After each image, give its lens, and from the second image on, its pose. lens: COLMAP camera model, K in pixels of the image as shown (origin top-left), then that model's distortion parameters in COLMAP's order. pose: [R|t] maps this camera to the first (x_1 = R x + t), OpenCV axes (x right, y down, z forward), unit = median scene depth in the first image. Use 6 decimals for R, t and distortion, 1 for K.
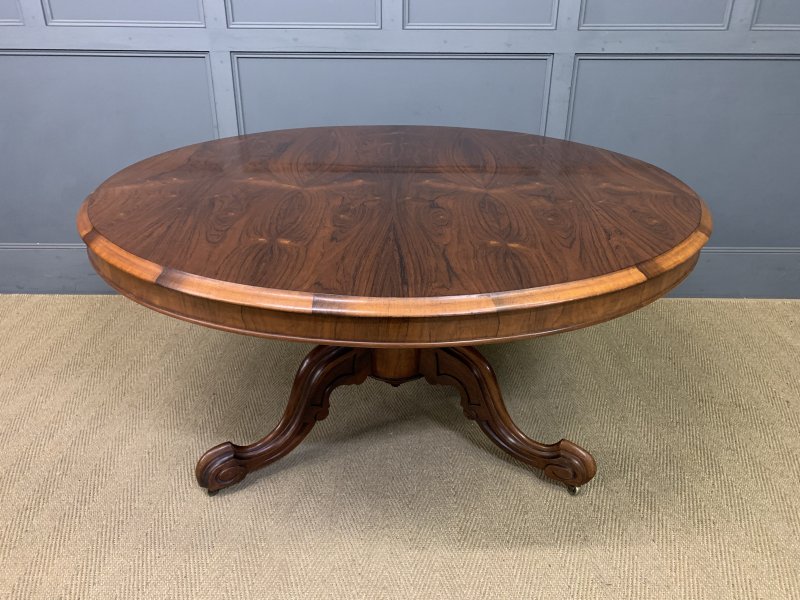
lens RADIAL K [[615.0, 0, 398.2], [0, 615.0, 294.7], [0, 0, 1]] dist [0.021888, -0.010402]
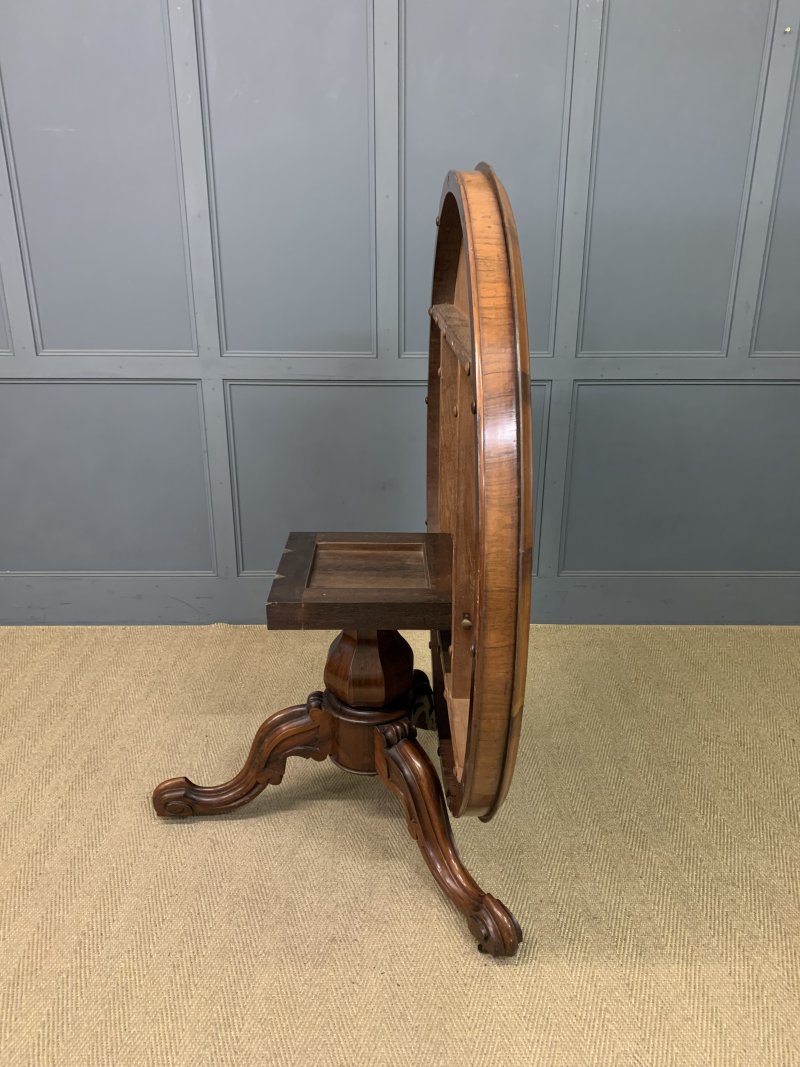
lens RADIAL K [[820.3, 0, 398.0], [0, 820.3, 523.0], [0, 0, 1]] dist [0.021888, -0.010402]
pose [[0.999957, -0.005180, 0.007670, -0.006304], [0.005792, 0.996616, -0.081997, -0.077552], [-0.007220, 0.082038, 0.996603, -0.381115]]
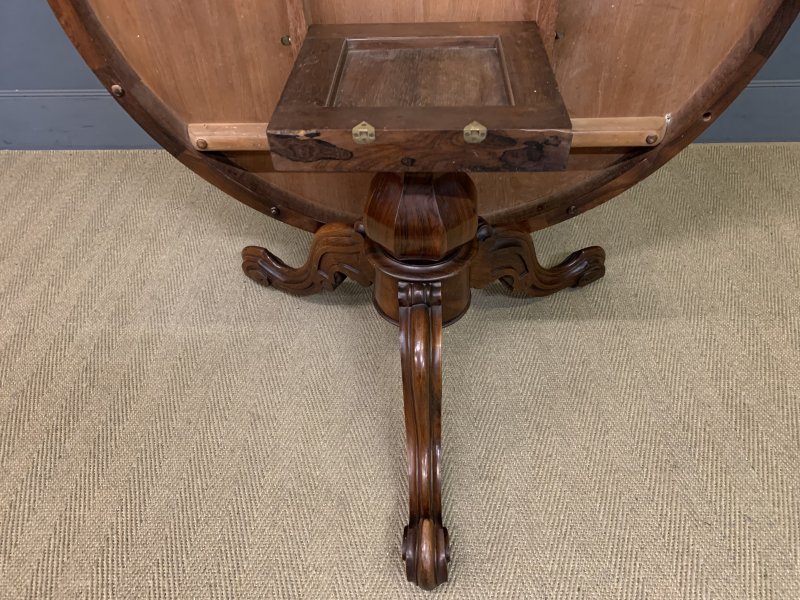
lens RADIAL K [[615.0, 0, 401.8], [0, 615.0, 293.8], [0, 0, 1]] dist [0.021888, -0.010402]
pose [[0.999615, -0.009811, -0.025956, -0.058838], [0.017351, 0.950984, 0.308752, -0.108898], [0.021654, -0.309083, 0.950788, 0.187568]]
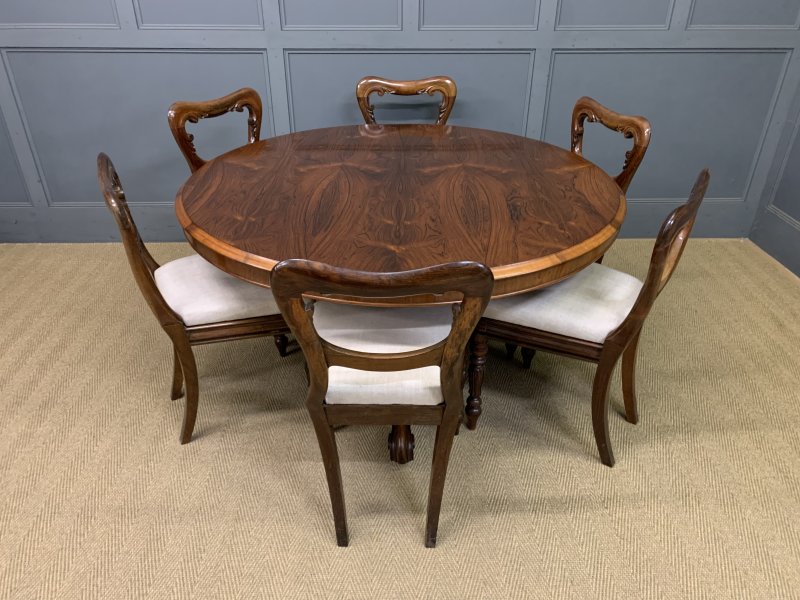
lens RADIAL K [[615.0, 0, 401.5], [0, 615.0, 307.9], [0, 0, 1]] dist [0.021888, -0.010402]
pose [[0.999454, -0.016699, 0.028507, -0.098513], [0.013484, 0.993901, 0.109451, 0.002190], [-0.030160, -0.109007, 0.993583, -0.446800]]
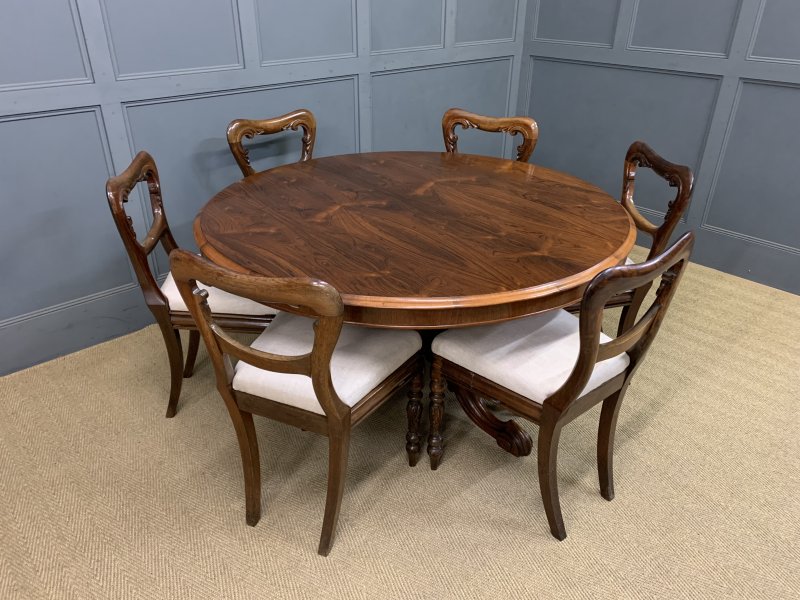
lens RADIAL K [[615.0, 0, 406.0], [0, 615.0, 305.0], [0, 0, 1]] dist [0.021888, -0.010402]
pose [[0.738742, -0.322761, 0.591680, -0.879538], [0.279917, 0.945513, 0.166286, -0.138273], [-0.613112, 0.042779, 0.788837, -0.174688]]
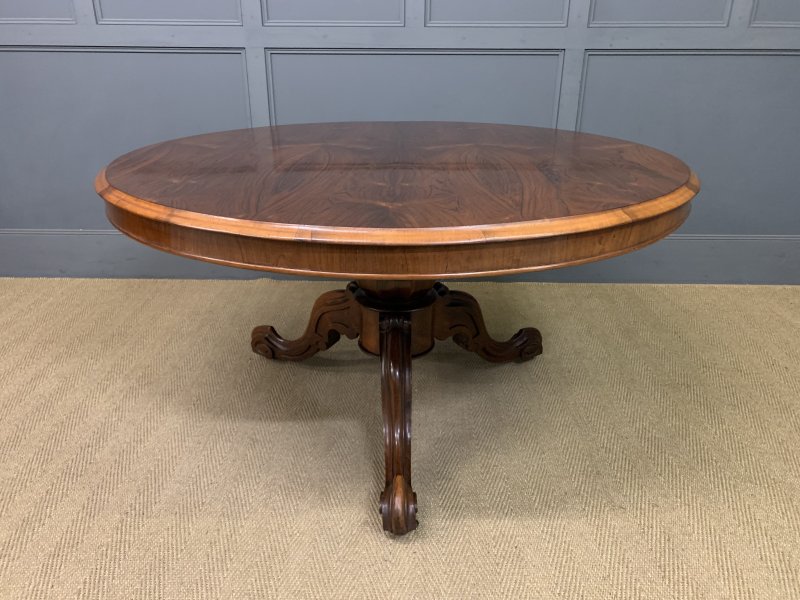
lens RADIAL K [[615.0, 0, 395.9], [0, 615.0, 305.5], [0, 0, 1]] dist [0.021888, -0.010402]
pose [[0.999922, 0.003779, -0.011933, -0.037092], [-0.004046, 0.999739, -0.022486, 0.107962], [0.011845, 0.022533, 0.999676, -0.090474]]
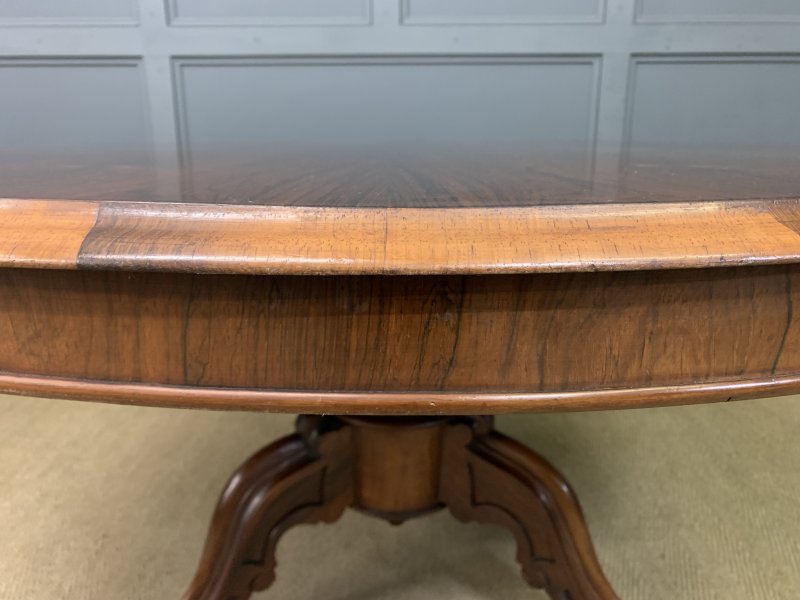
lens RADIAL K [[626.5, 0, 387.9], [0, 626.5, 309.1], [0, 0, 1]] dist [-0.015976, 0.015660]
pose [[0.999933, -0.008907, -0.007327, -0.006591], [0.007587, 0.986477, -0.163724, 0.048274], [0.008686, 0.163658, 0.986479, 0.408239]]
